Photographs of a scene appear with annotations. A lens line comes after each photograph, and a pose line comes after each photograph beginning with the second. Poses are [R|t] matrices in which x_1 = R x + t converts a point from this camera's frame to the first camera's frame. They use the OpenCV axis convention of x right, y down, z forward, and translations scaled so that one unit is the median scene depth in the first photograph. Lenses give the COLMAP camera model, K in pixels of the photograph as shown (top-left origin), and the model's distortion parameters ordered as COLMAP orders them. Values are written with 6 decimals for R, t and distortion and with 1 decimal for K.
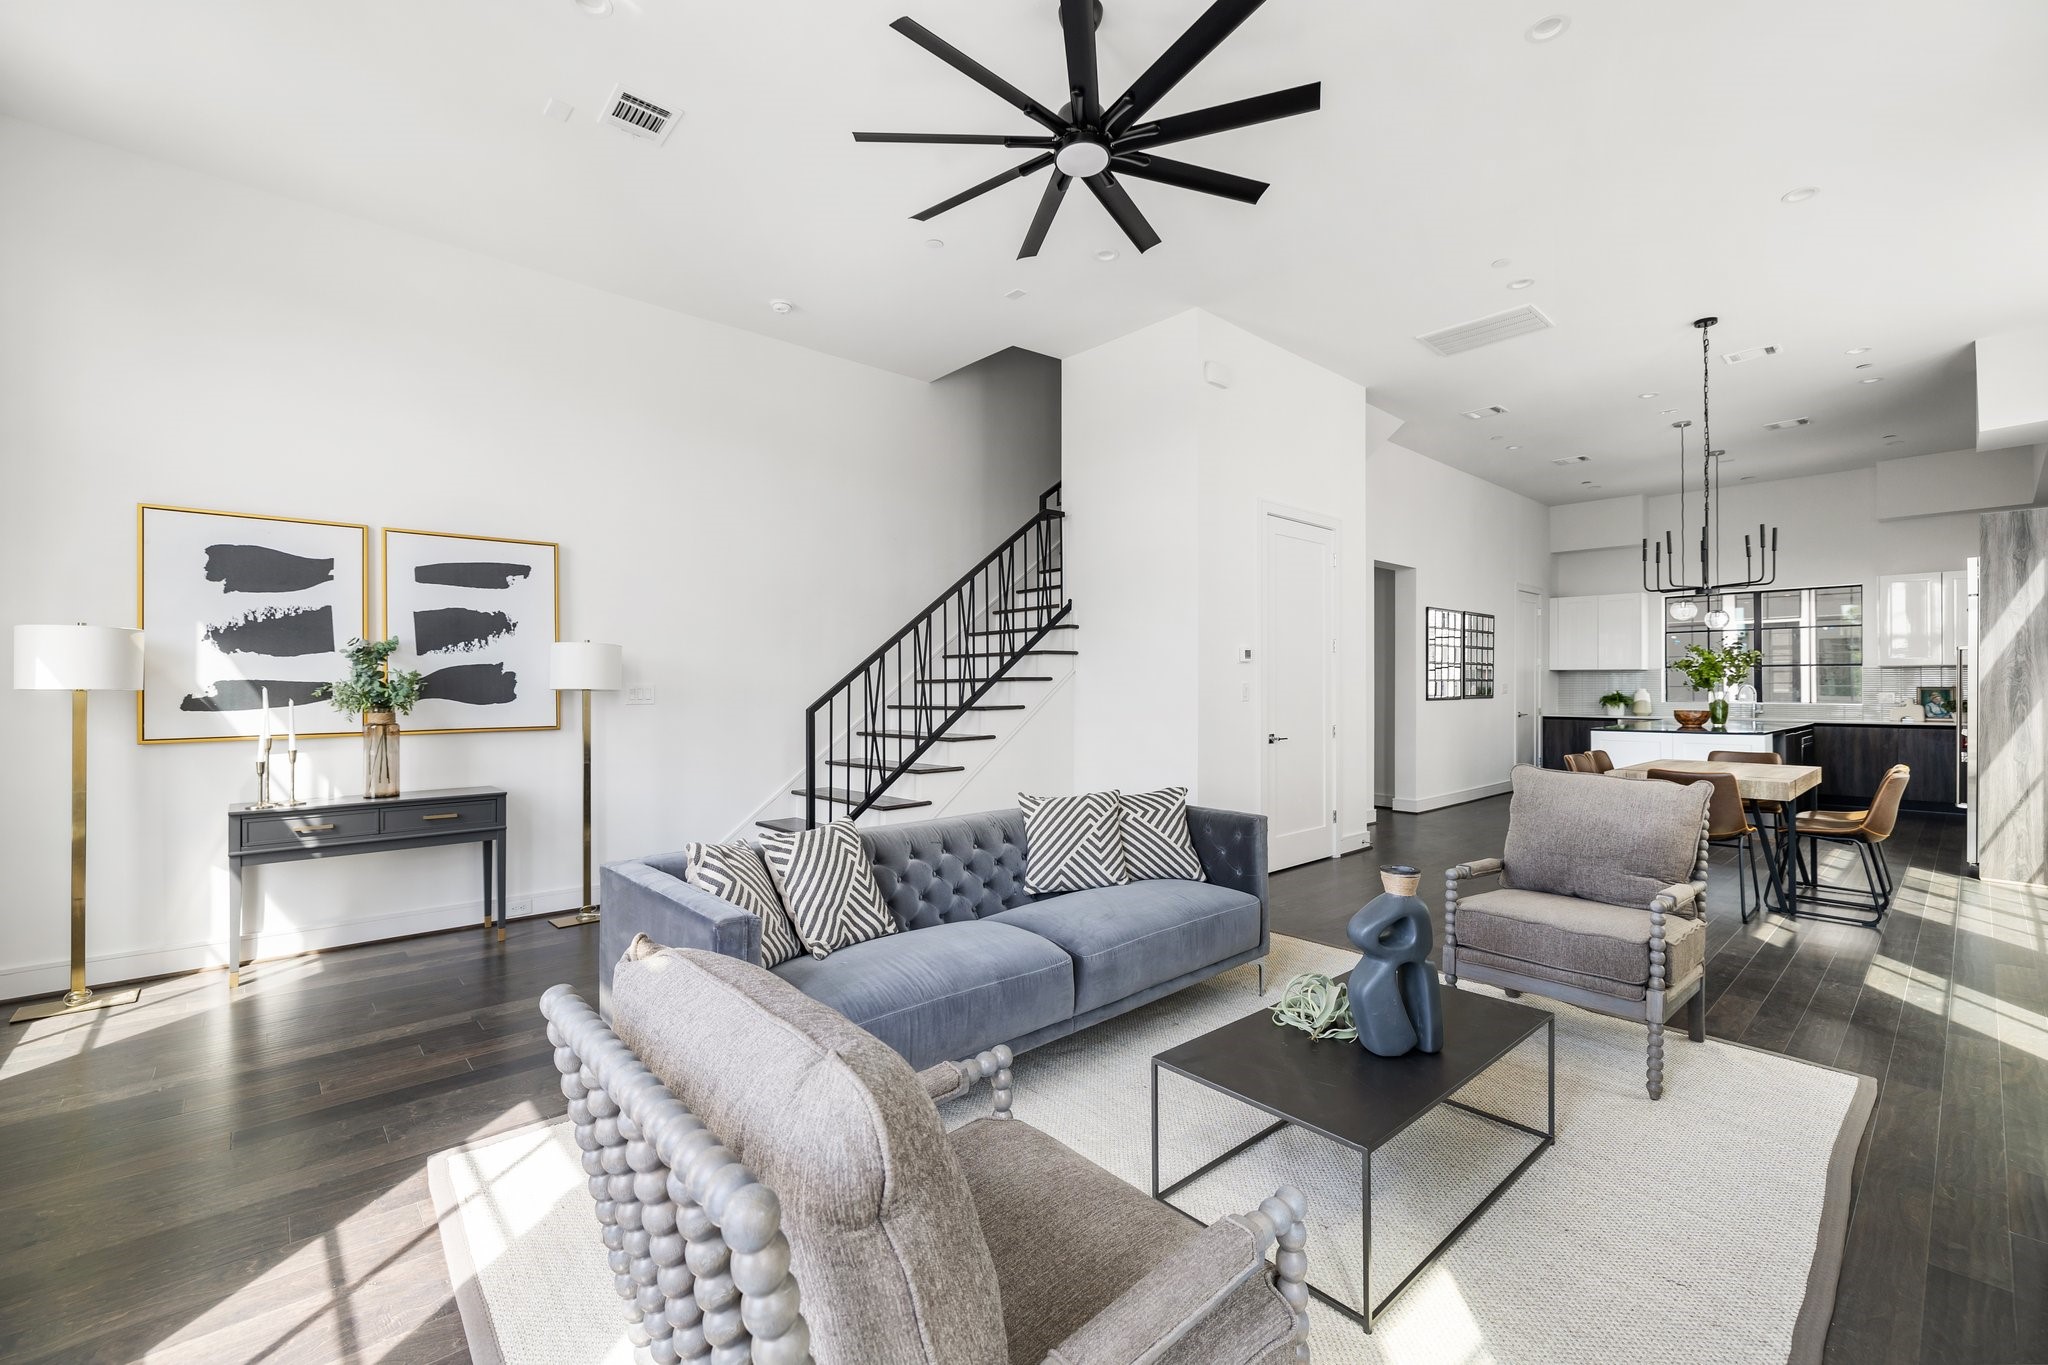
lens RADIAL K [[868.6, 0, 1020.0], [0, 868.6, 682.7], [0, 0, 1]] dist [0.004669, -0.000552]
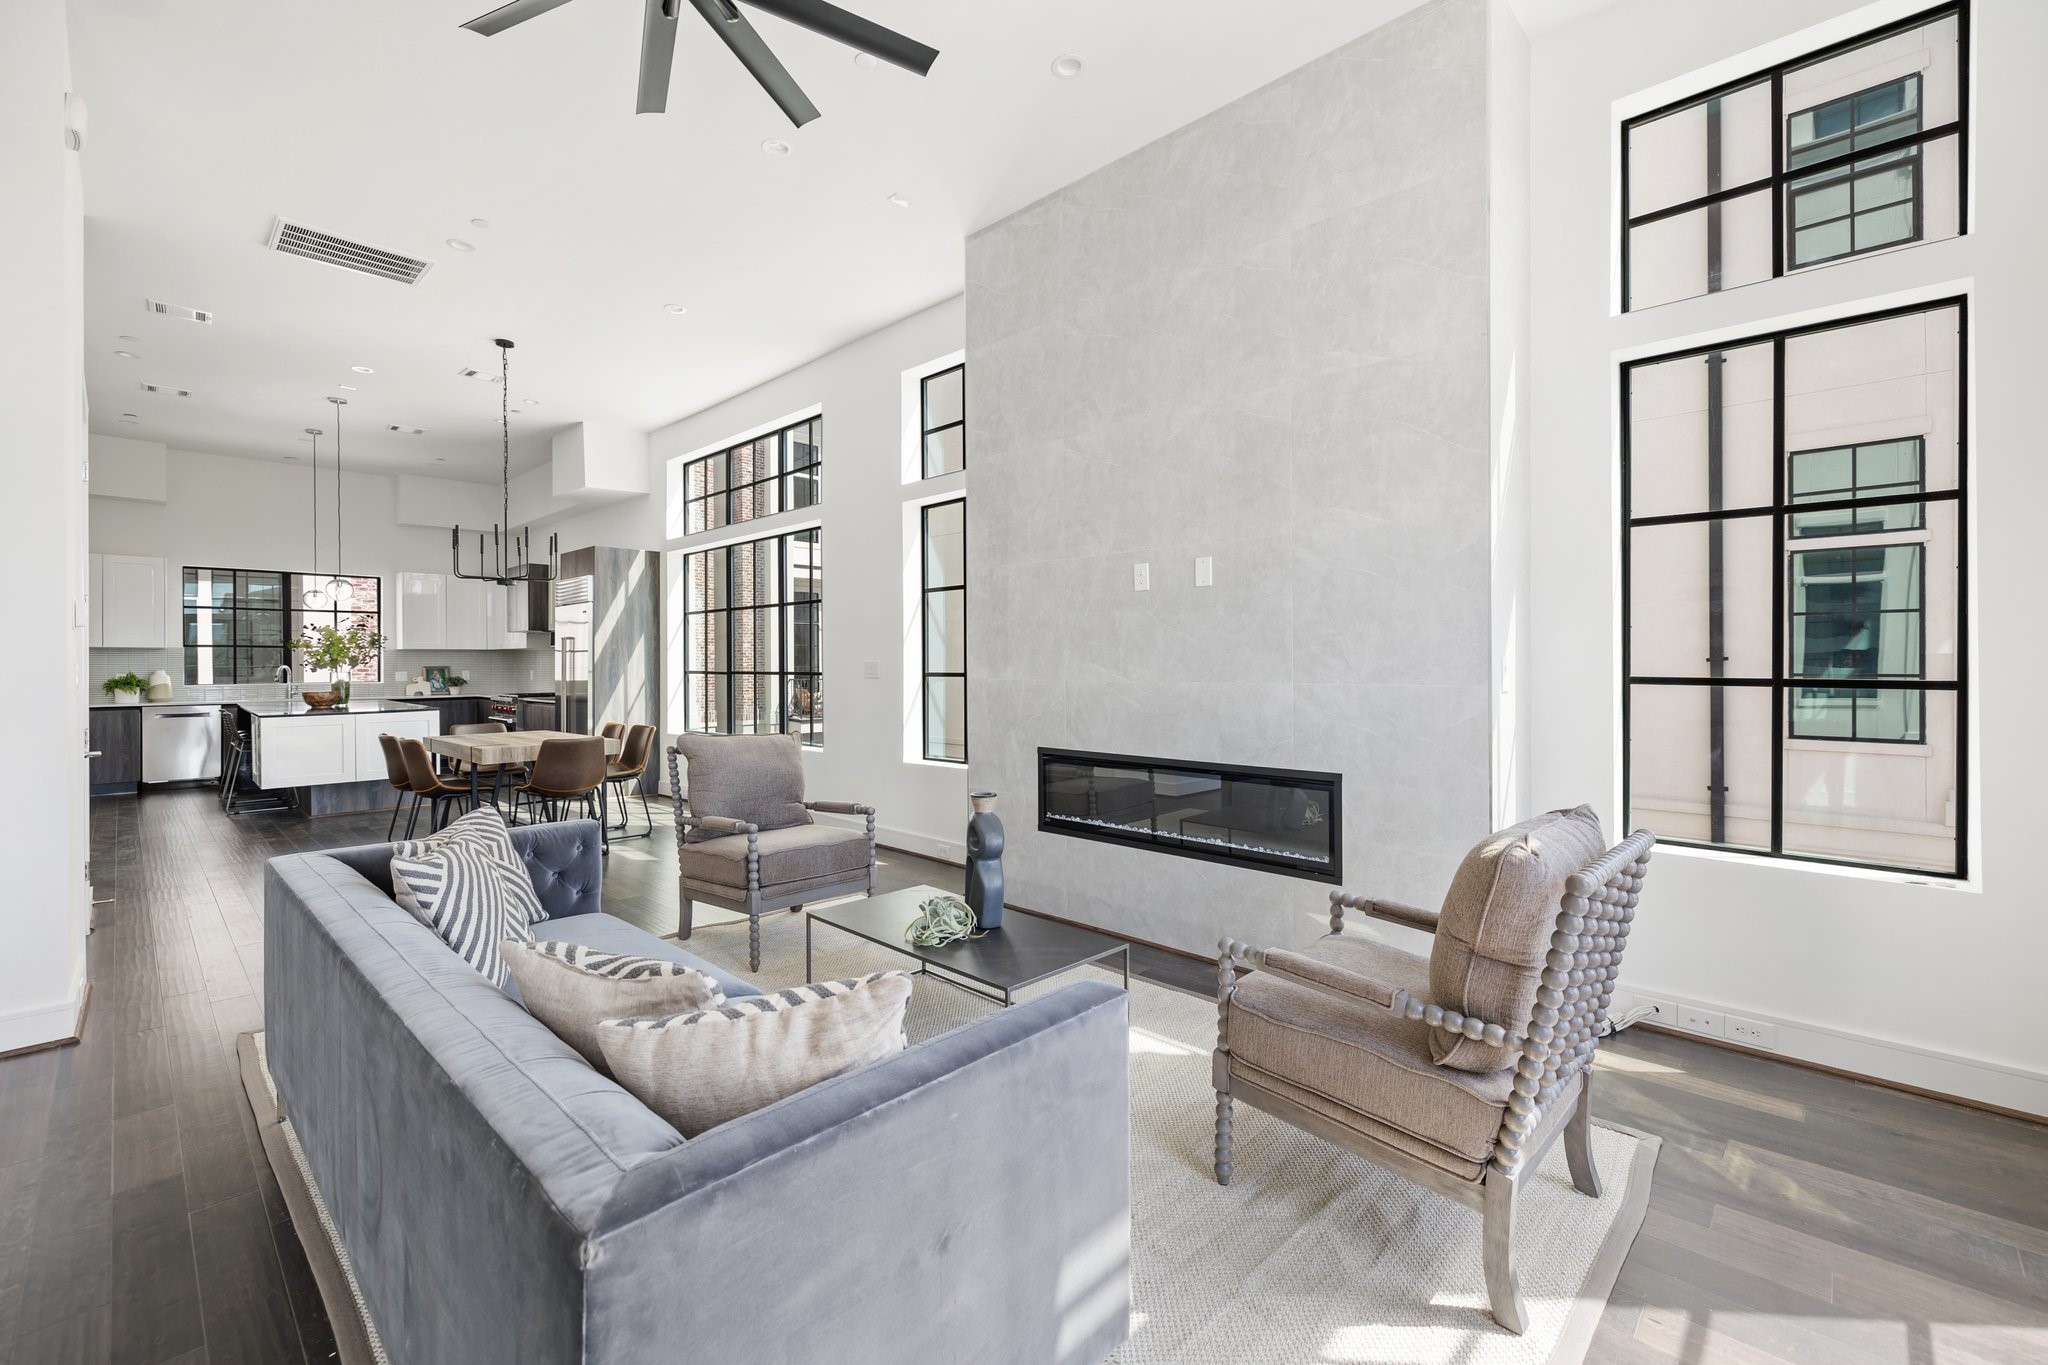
lens RADIAL K [[868.6, 0, 1023.3], [0, 868.6, 663.3], [0, 0, 1]] dist [0.004669, -0.000552]
pose [[-0.062286, 0.001297, 0.998057, -0.208656], [-0.000980, 0.999999, -0.001361, 0.000372], [-0.998058, -0.001063, -0.062285, 0.222340]]
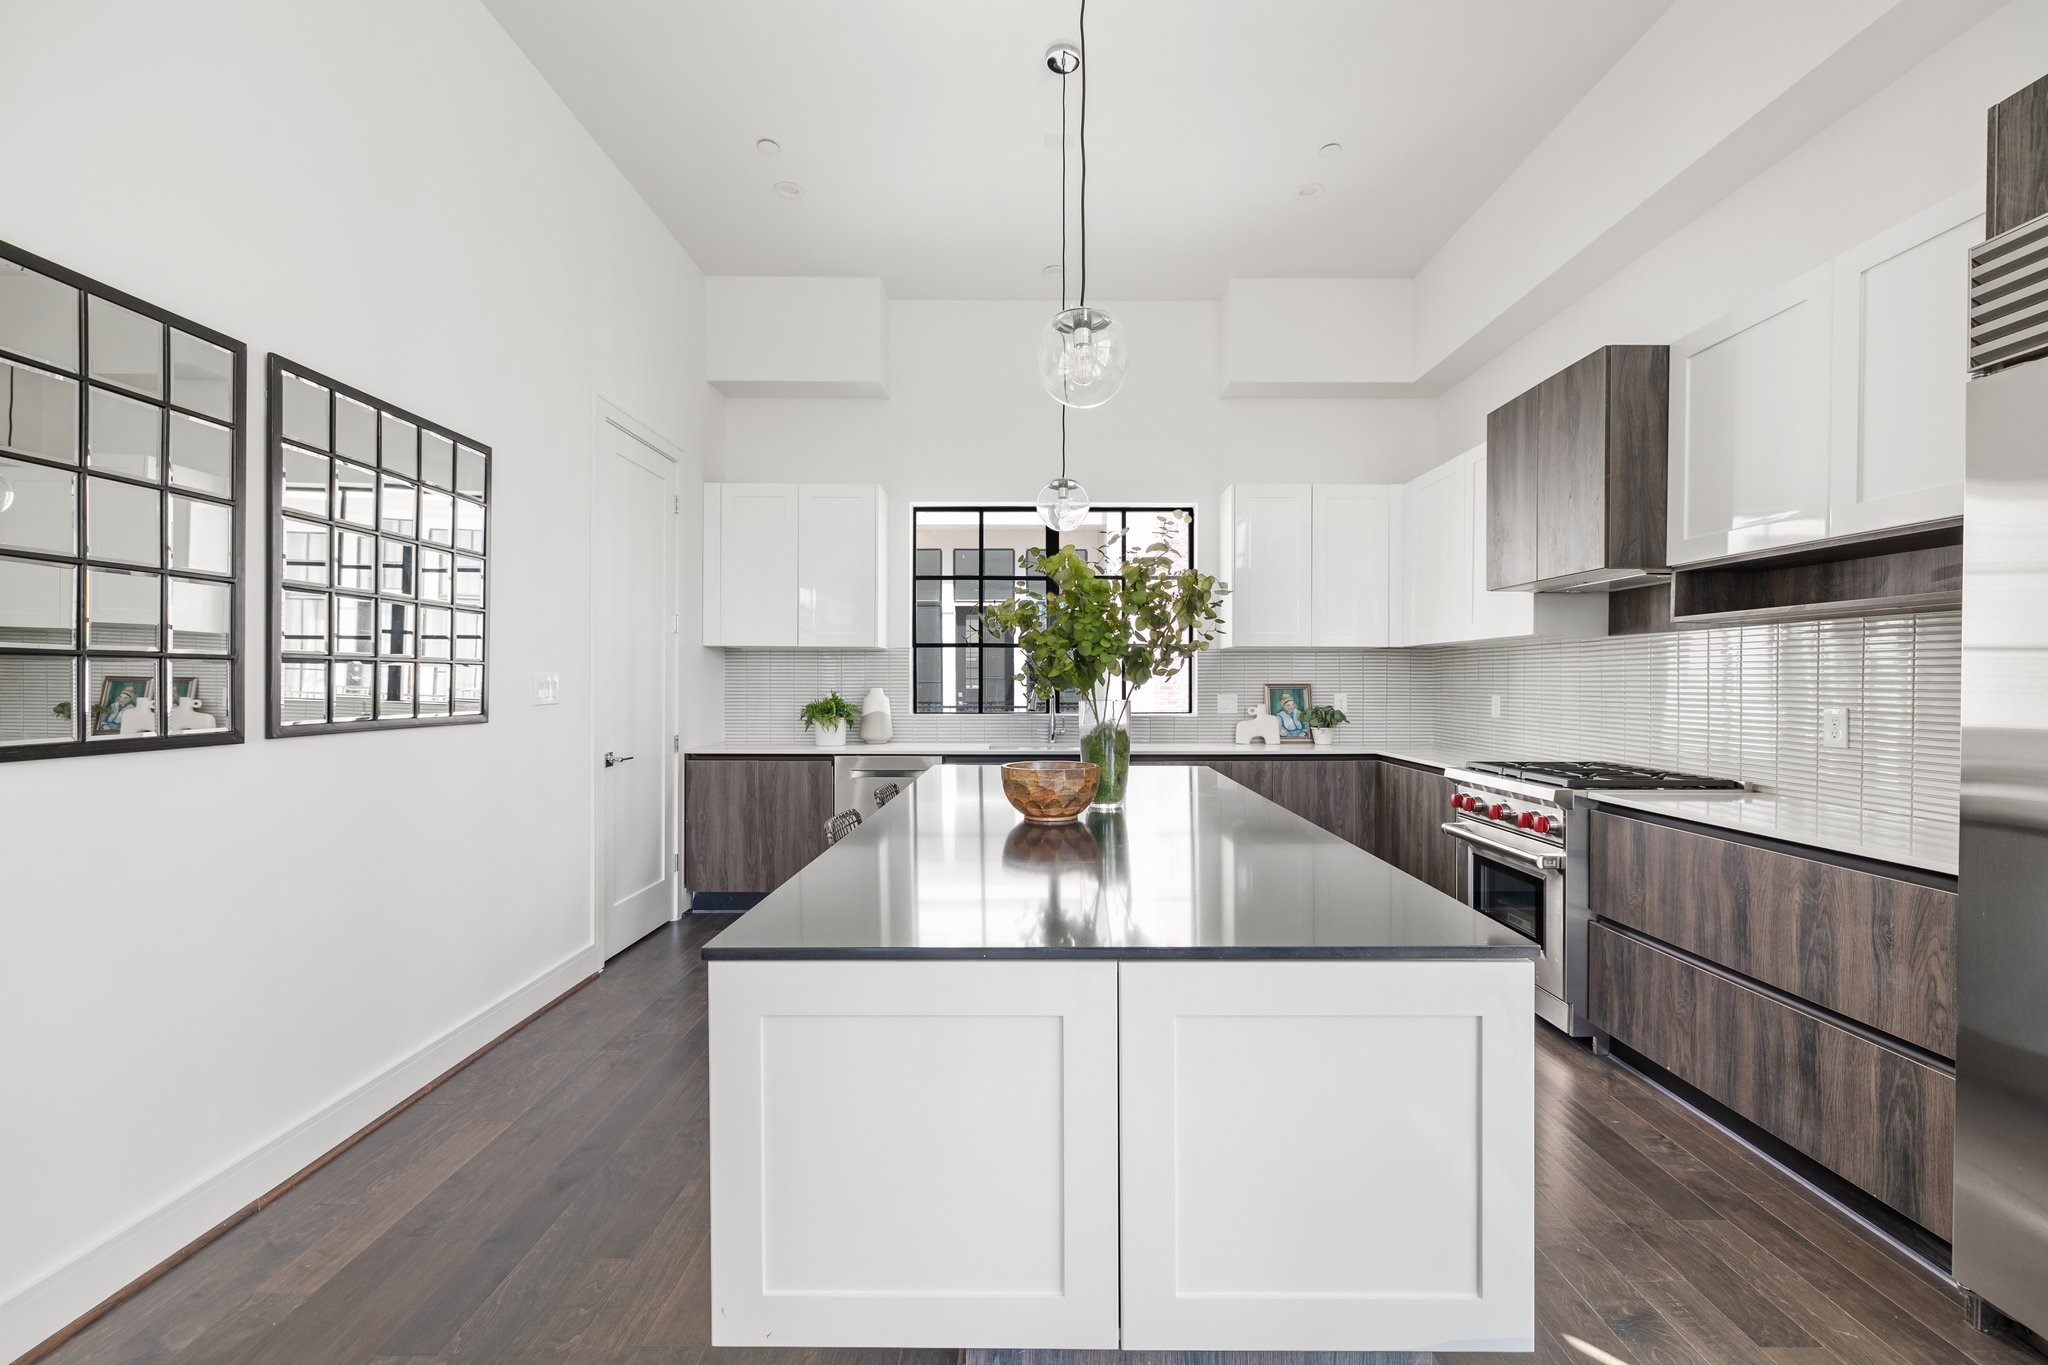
lens RADIAL K [[868.6, 0, 1034.3], [0, 868.6, 685.5], [0, 0, 1]] dist [0.004669, -0.000552]
pose [[0.671389, 0.001025, 0.741104, 0.446440], [-0.006249, 0.999971, 0.004278, 0.003318], [-0.741079, -0.007503, 0.671376, 0.656303]]
